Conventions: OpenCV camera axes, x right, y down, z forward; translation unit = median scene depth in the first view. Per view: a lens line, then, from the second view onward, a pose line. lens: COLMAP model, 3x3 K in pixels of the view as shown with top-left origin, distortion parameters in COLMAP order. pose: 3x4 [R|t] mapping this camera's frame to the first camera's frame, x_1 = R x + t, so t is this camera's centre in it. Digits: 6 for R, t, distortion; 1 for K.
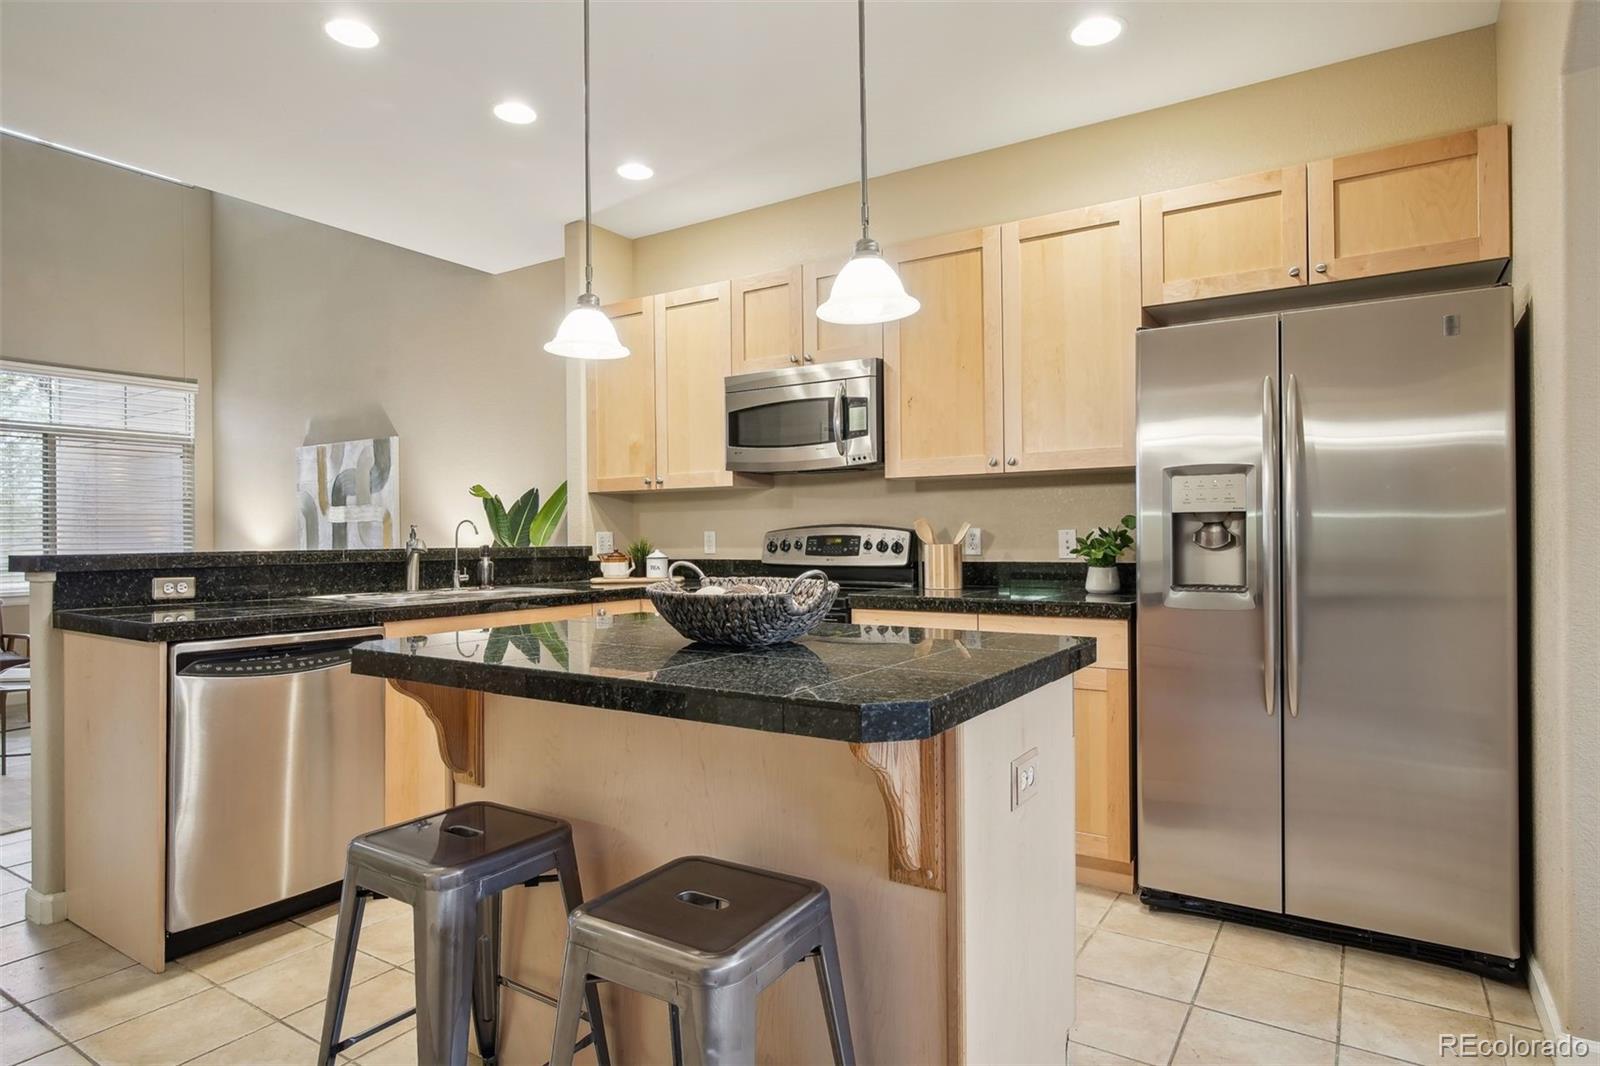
lens RADIAL K [[901.5, 0, 800.0], [0, 901.5, 533.0], [0, 0, 1]] dist [0.006331, 0.000468]
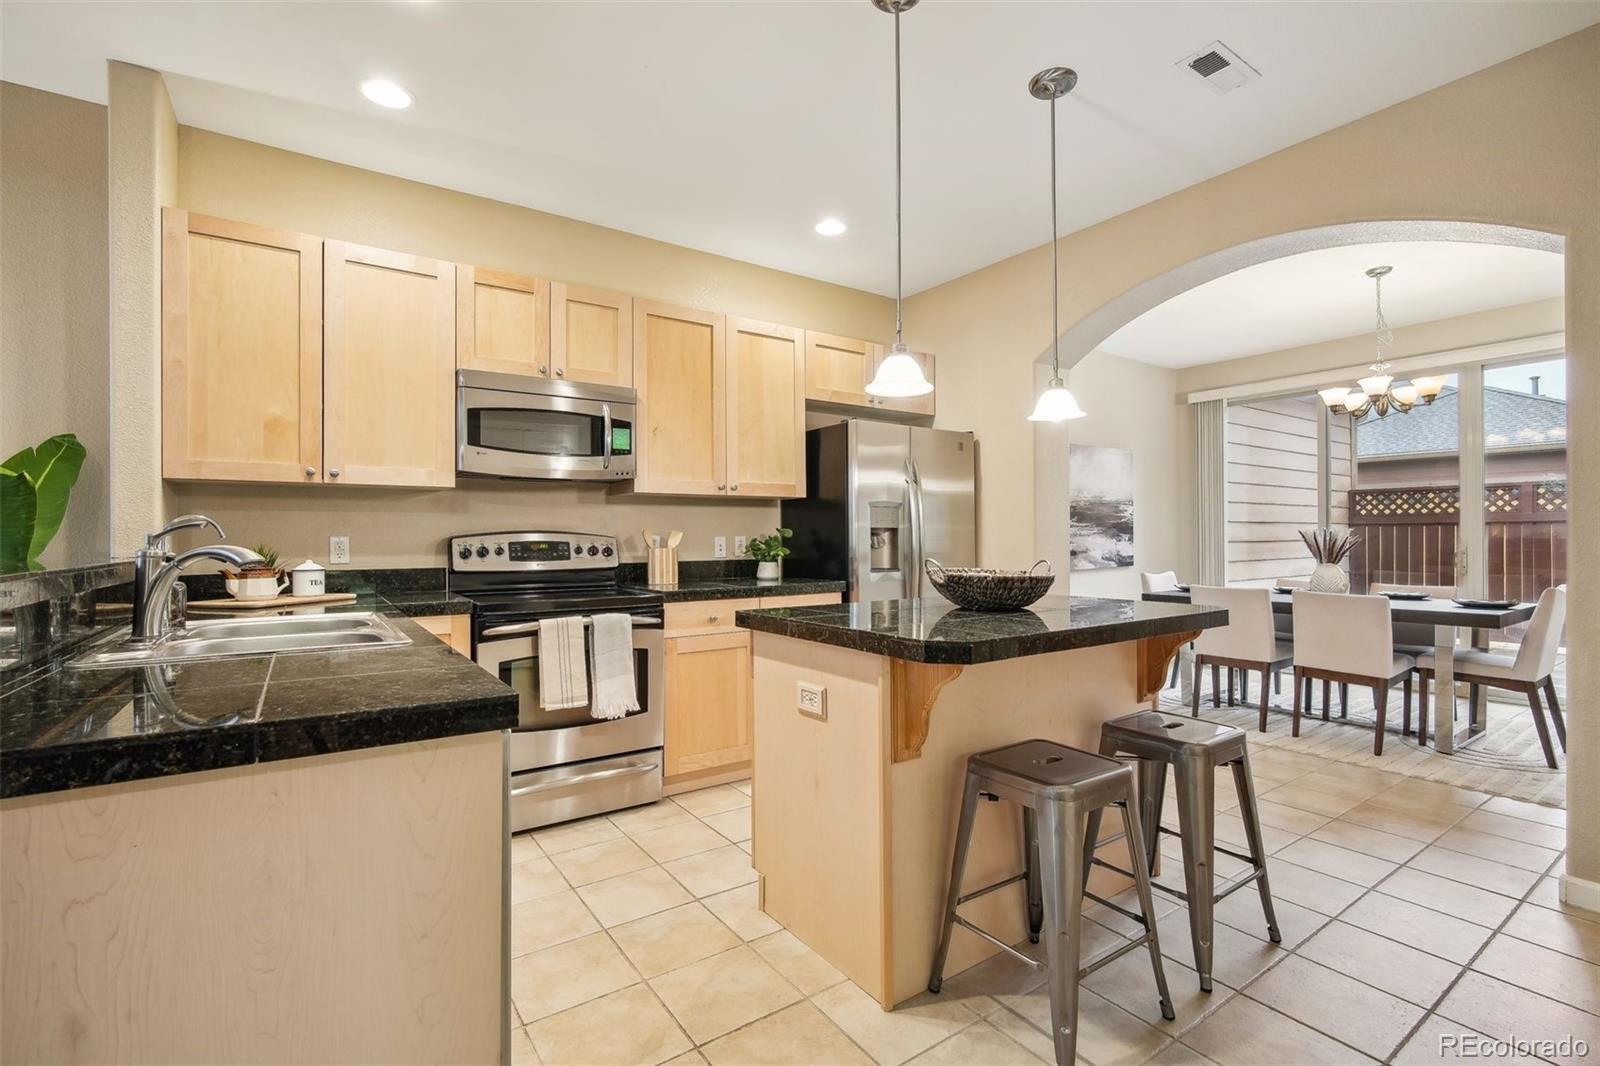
lens RADIAL K [[725.2, 0, 797.6], [0, 725.2, 538.2], [0, 0, 1]] dist [-0.005262, 0.000191]
pose [[0.380584, 0.006460, 0.924724, -0.643887], [0.000938, 0.999972, -0.007372, 0.005678], [-0.924746, 0.003673, 0.380567, 0.412395]]
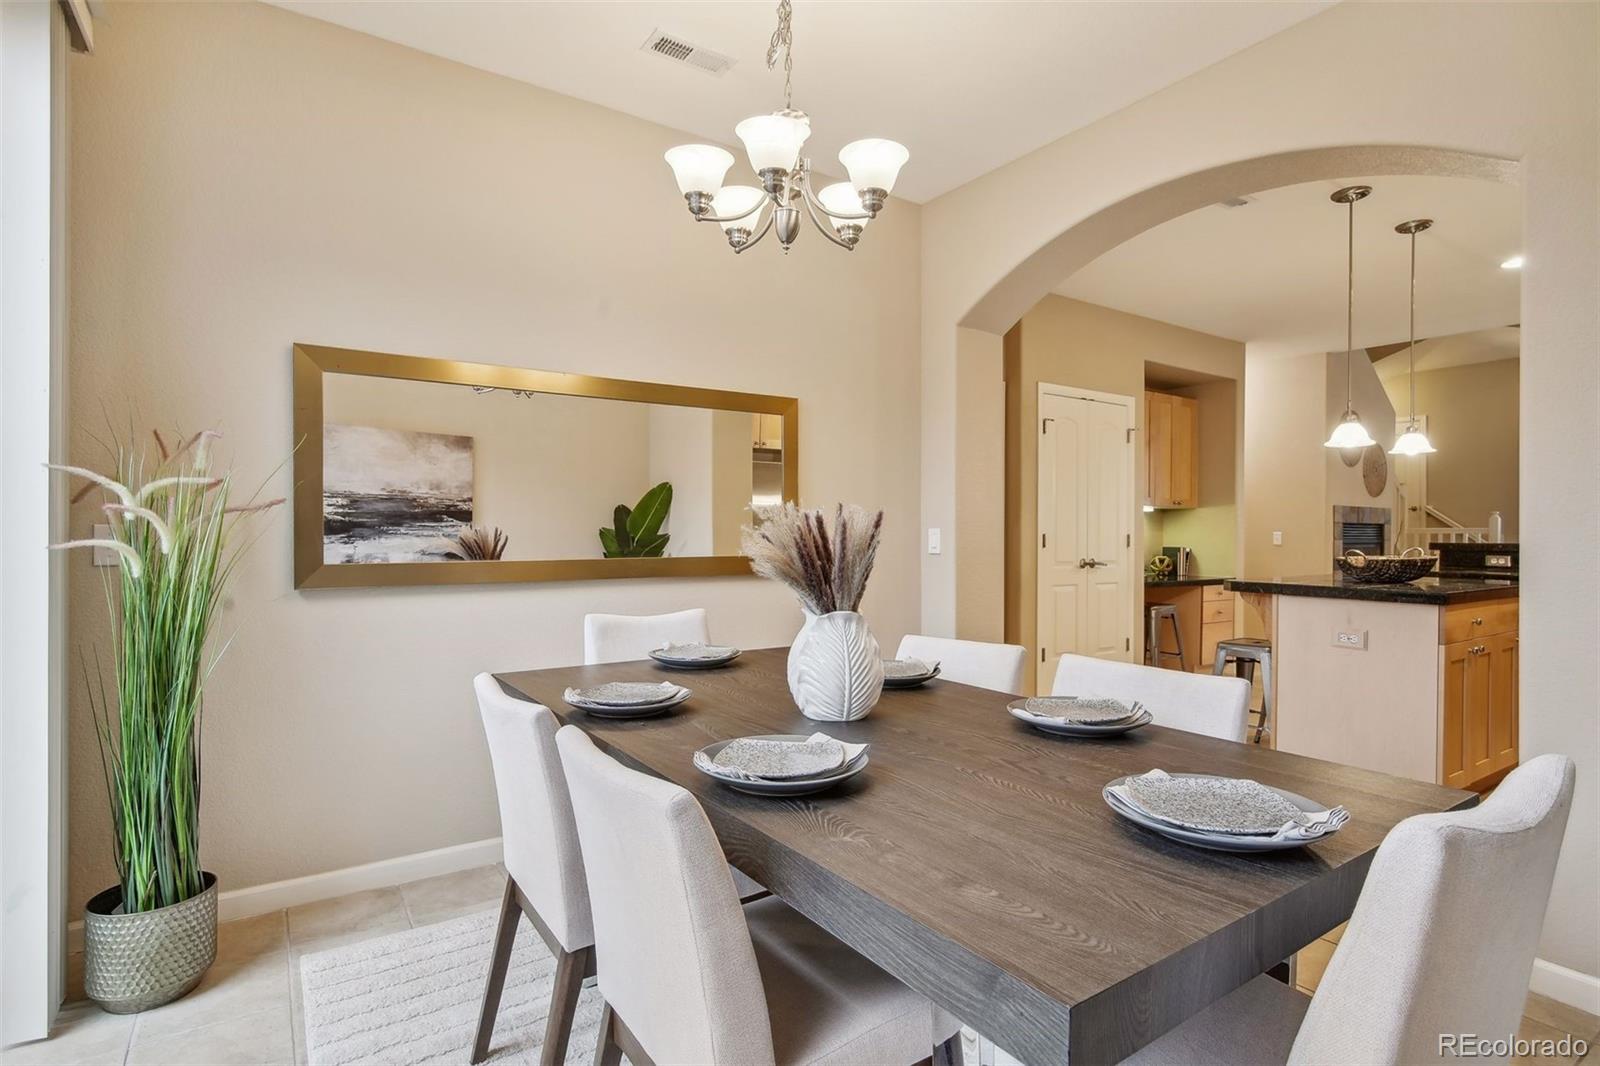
lens RADIAL K [[815.5, 0, 802.5], [0, 815.5, 542.8], [0, 0, 1]] dist [-0.000787, -0.000320]
pose [[-0.381754, 0.014862, -0.924144, 1.172179], [-0.000356, 0.999868, 0.016227, -0.005460], [0.924264, 0.006524, -0.381699, 0.210824]]
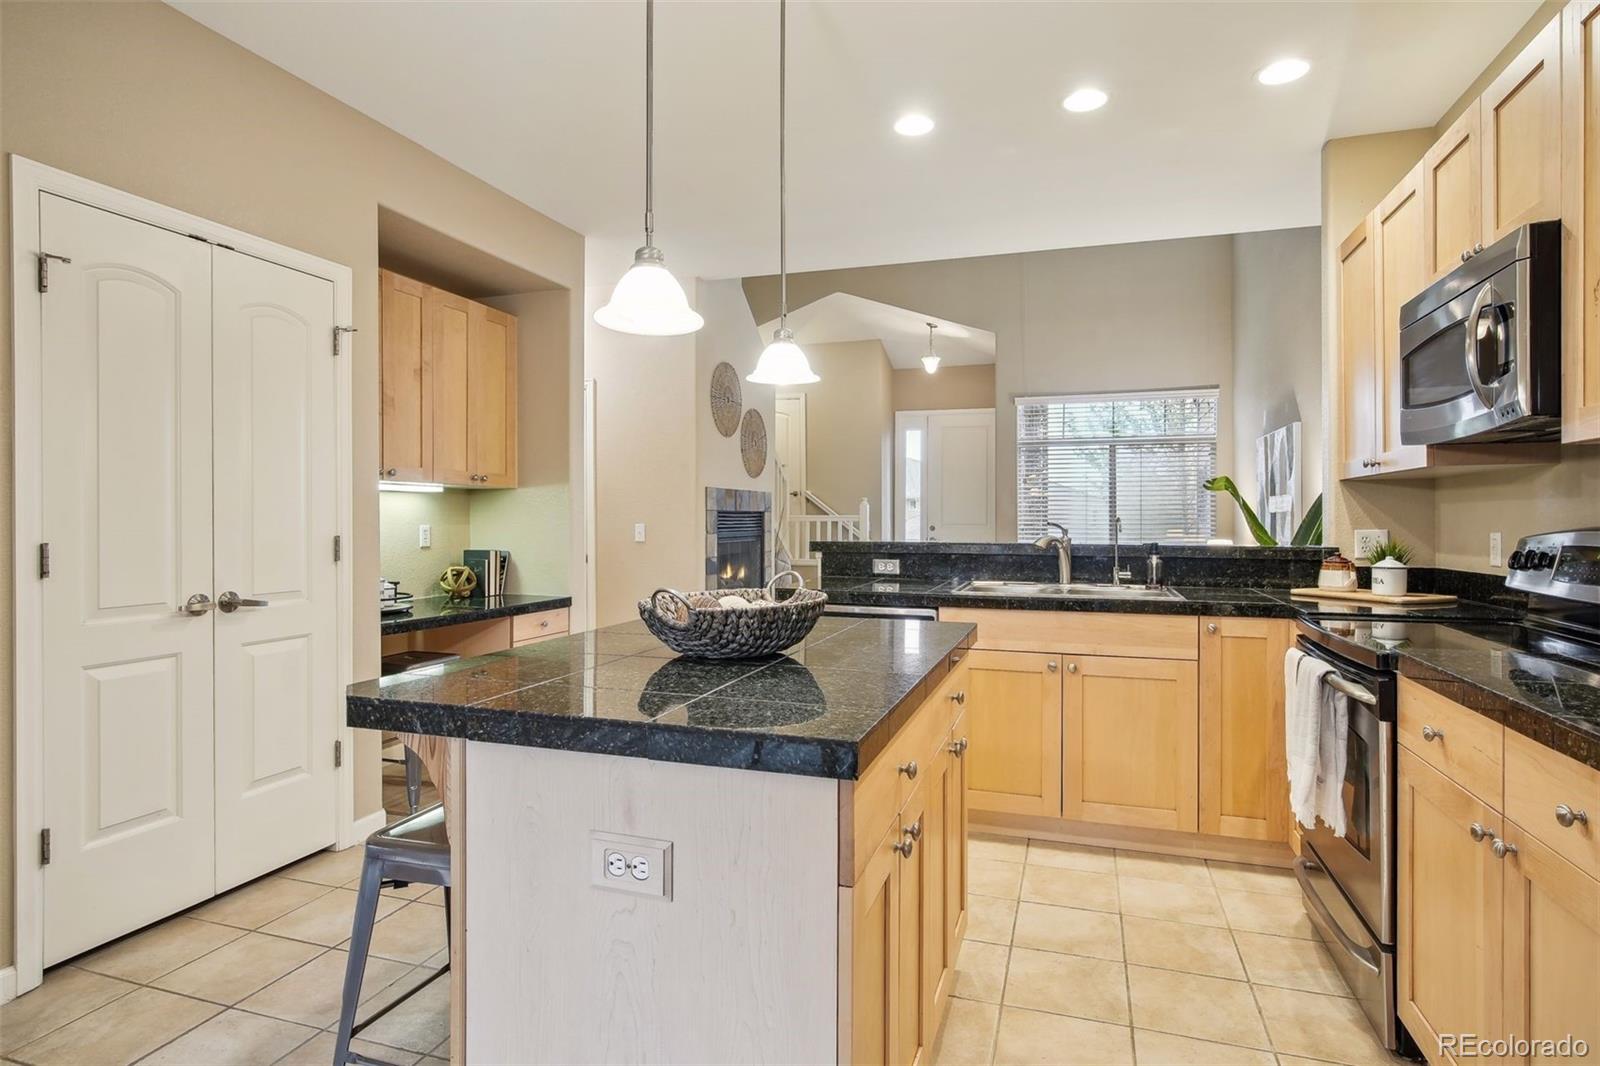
lens RADIAL K [[849.5, 0, 799.9], [0, 849.5, 522.7], [0, 0, 1]] dist [0.002040, -0.015704]
pose [[0.252084, 0.012622, -0.967623, 0.427097], [-0.000122, 0.999915, 0.013011, -0.019547], [0.967705, -0.003162, 0.252064, 0.410022]]
